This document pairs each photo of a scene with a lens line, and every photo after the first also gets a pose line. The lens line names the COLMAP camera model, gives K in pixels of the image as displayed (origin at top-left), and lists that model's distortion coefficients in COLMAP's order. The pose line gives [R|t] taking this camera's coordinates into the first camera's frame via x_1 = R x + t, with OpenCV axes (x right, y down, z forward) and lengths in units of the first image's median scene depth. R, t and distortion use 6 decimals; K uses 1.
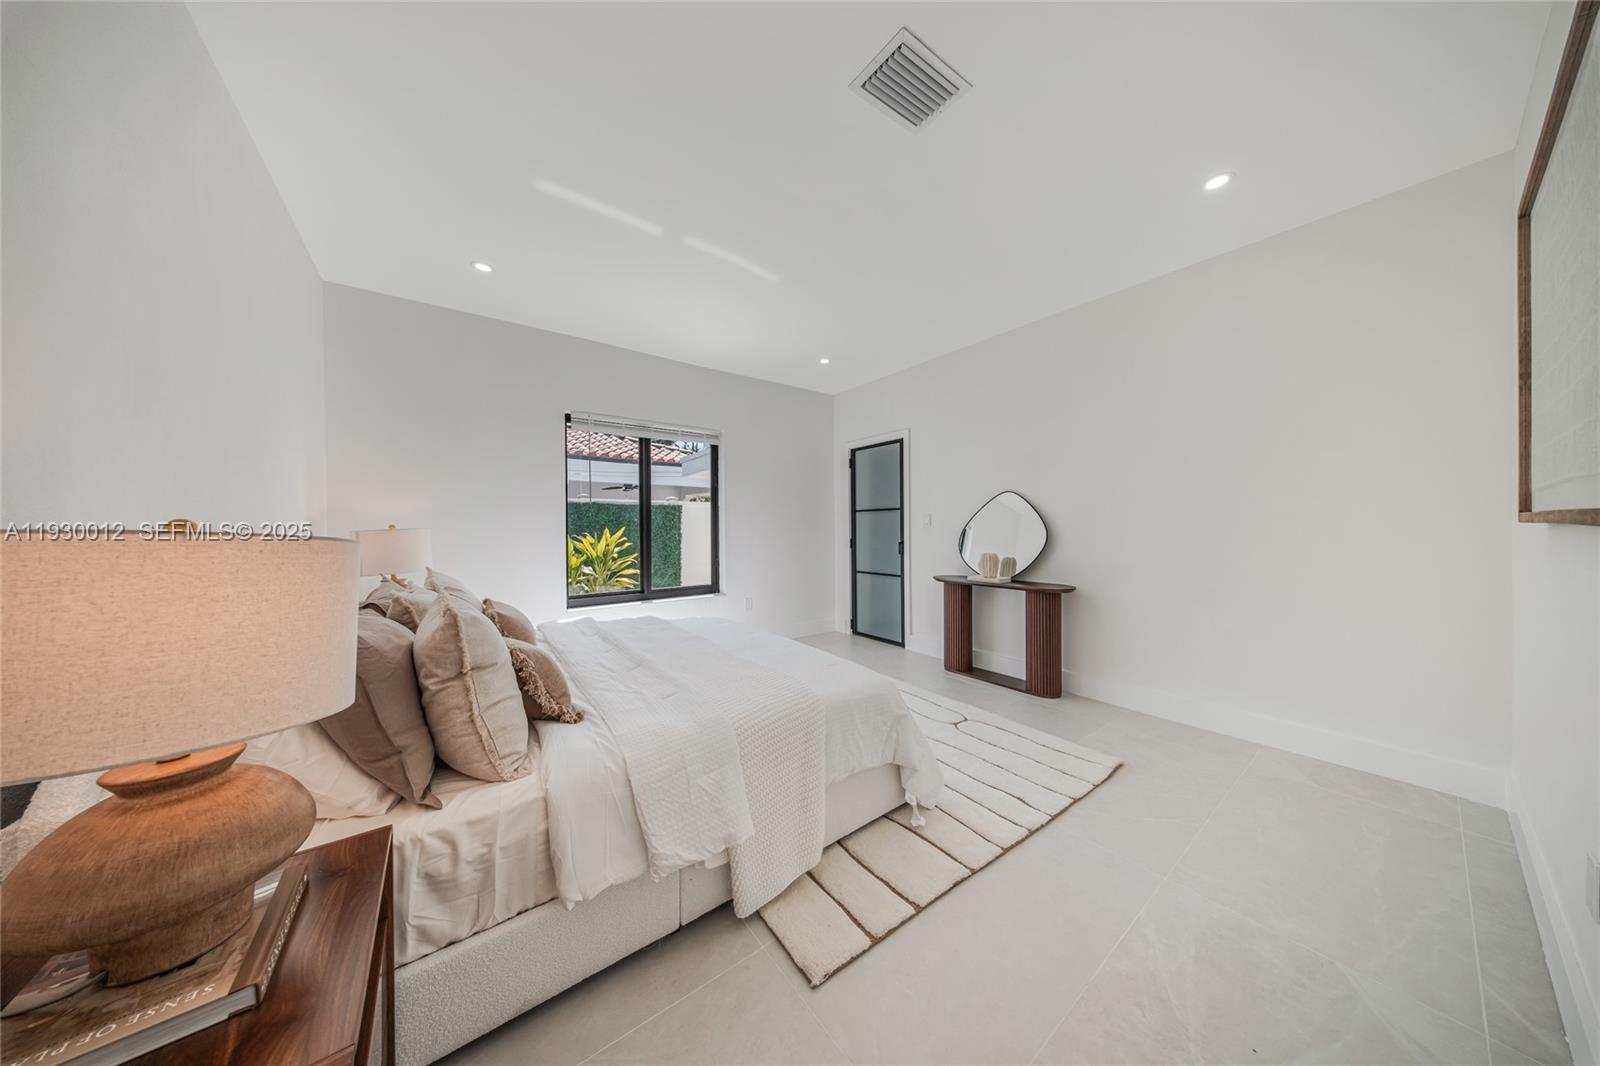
lens RADIAL K [[476.8, 0, 803.5], [0, 476.8, 526.5], [0, 0, 1]] dist [-0.000237, -0.000015]
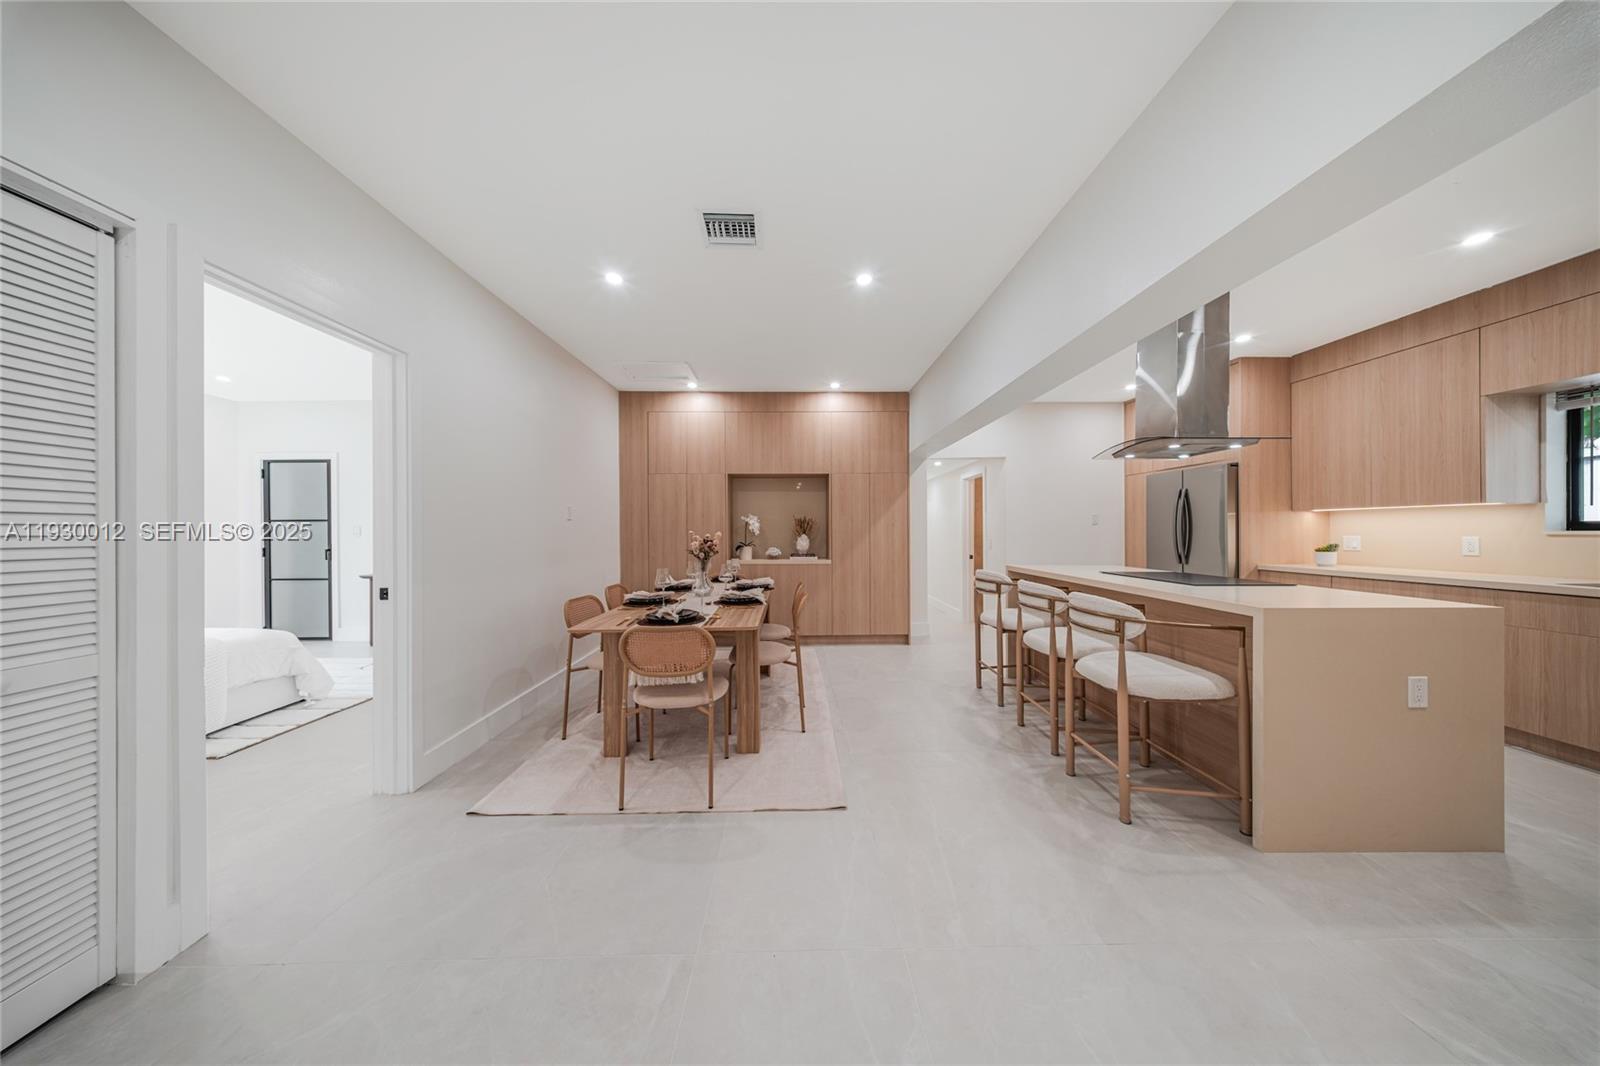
lens RADIAL K [[467.3, 0, 800.0], [0, 467.3, 533.0], [0, 0, 1]] dist [-0.000564, -0.000042]
pose [[0.590565, -0.000127, 0.806990, -0.035380], [-0.001000, 0.999999, 0.000889, -0.009622], [-0.806989, -0.001332, 0.590565, -0.629113]]
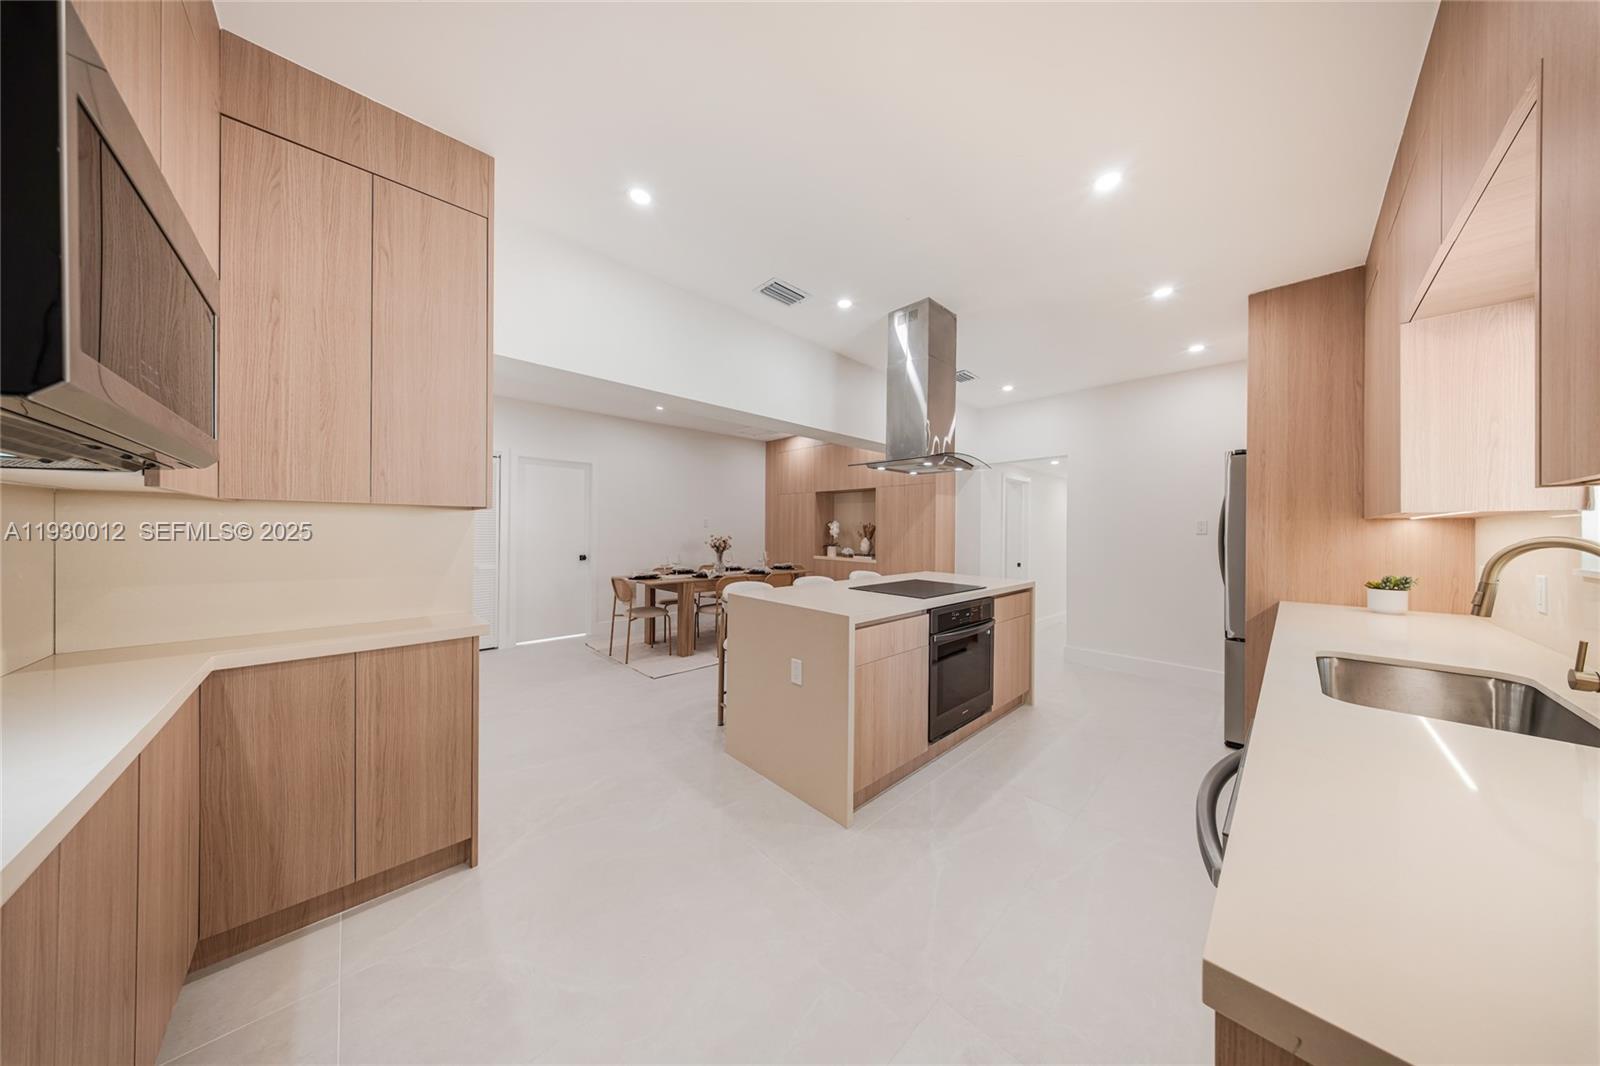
lens RADIAL K [[476.8, 0, 803.5], [0, 476.8, 526.5], [0, 0, 1]] dist [-0.000237, -0.000015]
pose [[0.993488, 0.014166, 0.113053, 0.524394], [-0.013911, 0.999899, -0.003041, -0.032489], [-0.113084, 0.001448, 0.993584, -1.321379]]
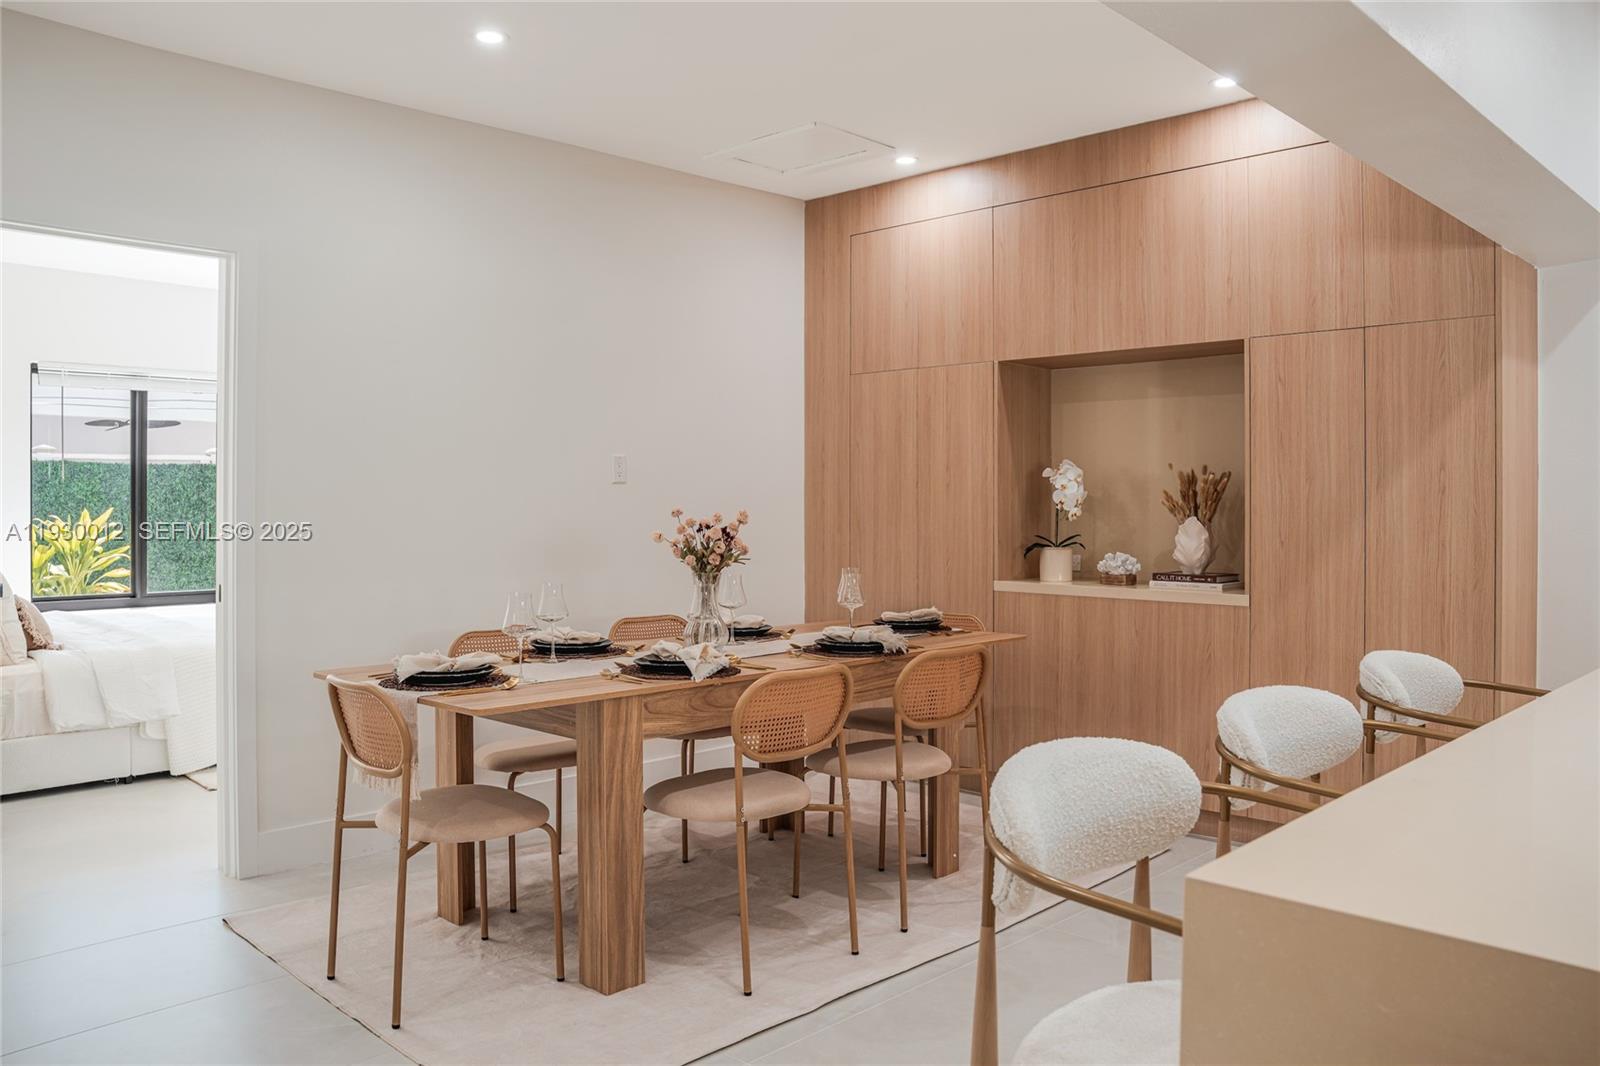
lens RADIAL K [[1226.2, 0, 794.4], [0, 1226.2, 503.6], [0, 0, 1]] dist [-0.134108, 0.136458]
pose [[0.990032, 0.006482, 0.140690, 0.392494], [-0.006822, 0.999975, 0.001934, -0.017178], [-0.140674, -0.002875, 0.990052, -0.923146]]
